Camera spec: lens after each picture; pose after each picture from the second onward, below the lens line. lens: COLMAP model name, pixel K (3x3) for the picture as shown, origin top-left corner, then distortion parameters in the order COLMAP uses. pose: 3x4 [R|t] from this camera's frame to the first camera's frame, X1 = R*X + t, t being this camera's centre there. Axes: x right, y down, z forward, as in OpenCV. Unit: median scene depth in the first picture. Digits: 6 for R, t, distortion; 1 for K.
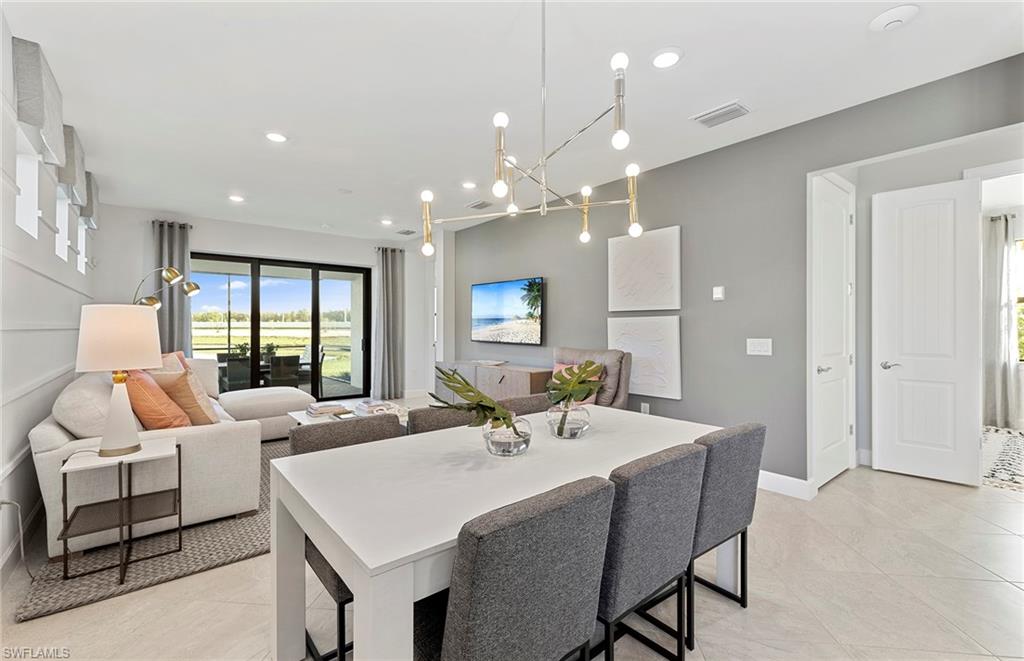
lens RADIAL K [[439.1, 0, 512.0], [0, 439.1, 330.5], [0, 0, 1]] dist [0.000063, -0.000182]
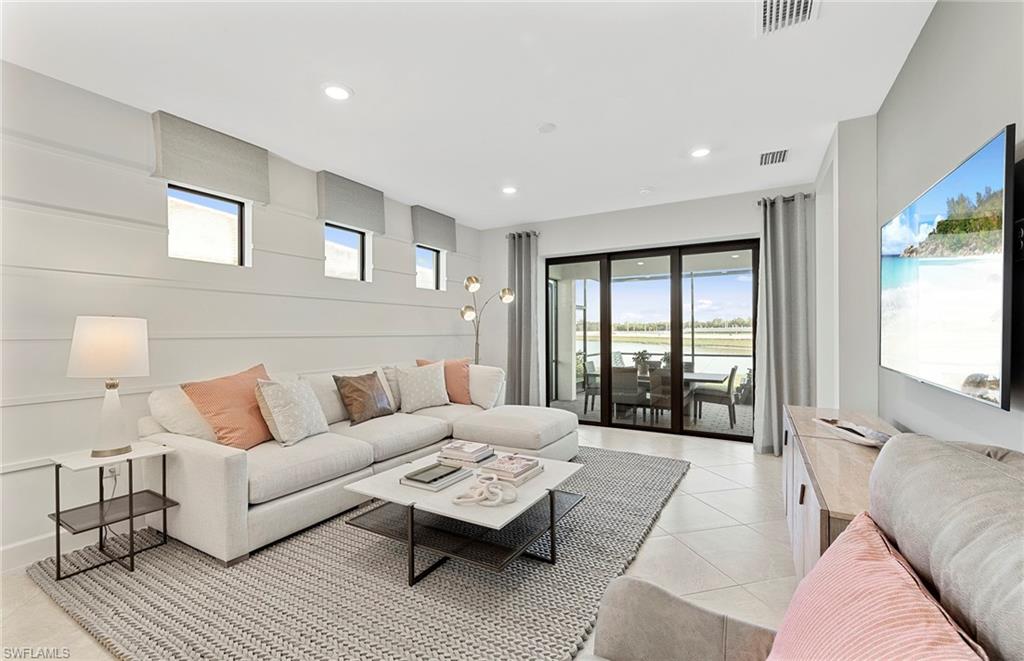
lens RADIAL K [[434.5, 0, 510.8], [0, 434.5, 332.7], [0, 0, 1]] dist [-0.001538, -0.000290]
pose [[0.364899, -0.001975, -0.931045, 0.190964], [-0.002478, 0.999992, -0.003093, -0.007577], [0.931044, 0.003436, 0.364892, 0.672356]]
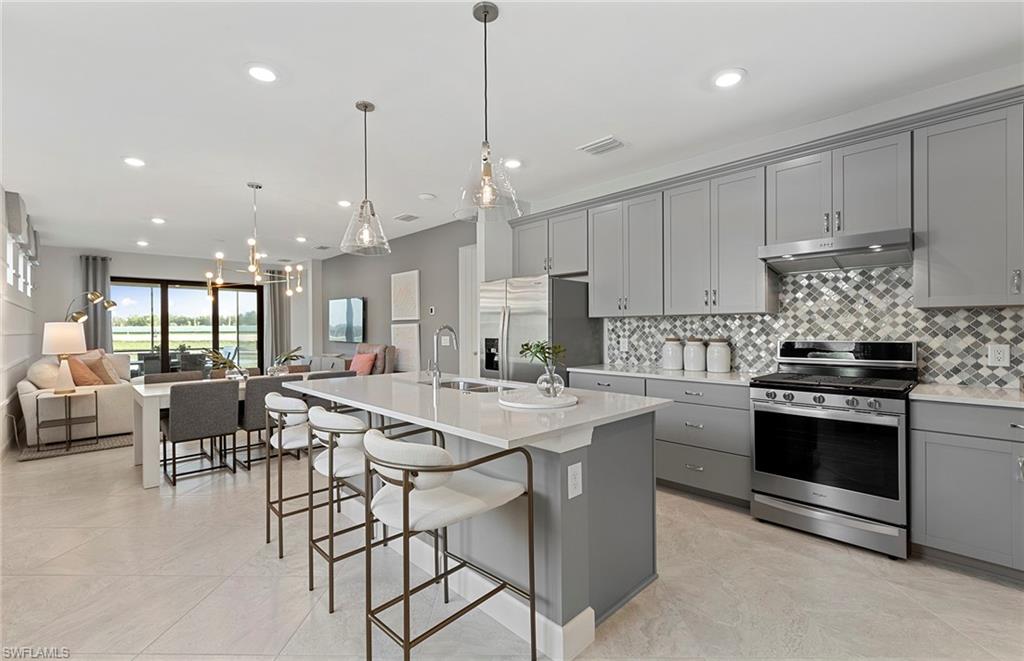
lens RADIAL K [[446.7, 0, 511.7], [0, 446.7, 333.6], [0, 0, 1]] dist [0.001628, 0.000508]
pose [[0.996722, -0.008386, 0.080467, 0.456285], [0.008205, 0.999963, 0.002578, 0.003108], [-0.080485, -0.001909, 0.996754, -0.558988]]
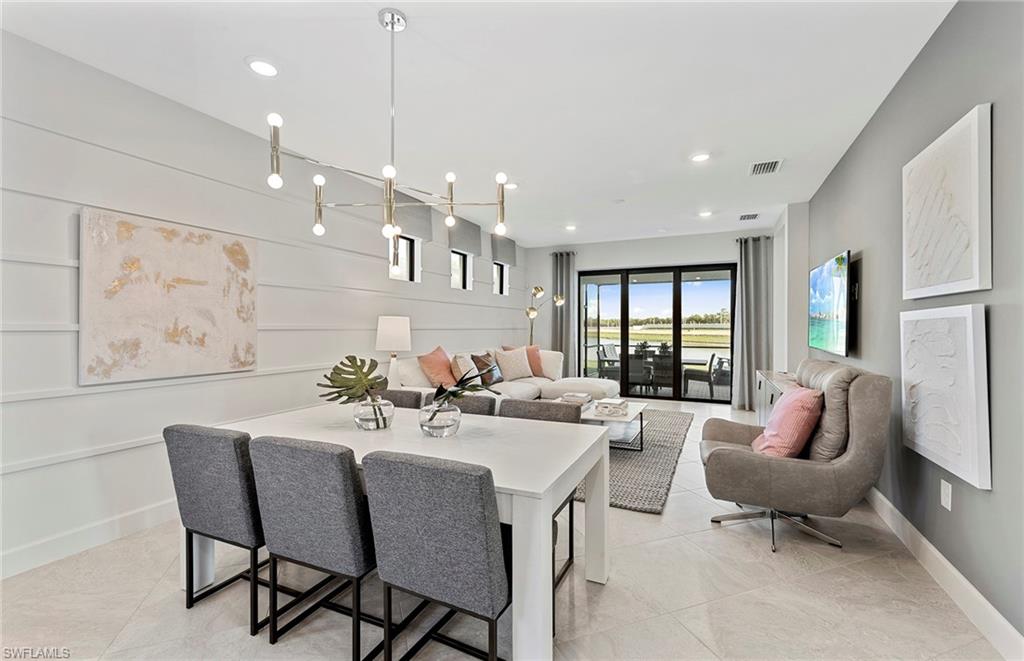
lens RADIAL K [[439.1, 0, 512.0], [0, 439.1, 330.5], [0, 0, 1]] dist [0.000063, -0.000182]
pose [[0.442192, 0.005833, -0.896901, 0.436849], [-0.007733, 0.999966, 0.002691, -0.002996], [0.896887, 0.005746, 0.442223, 0.279717]]
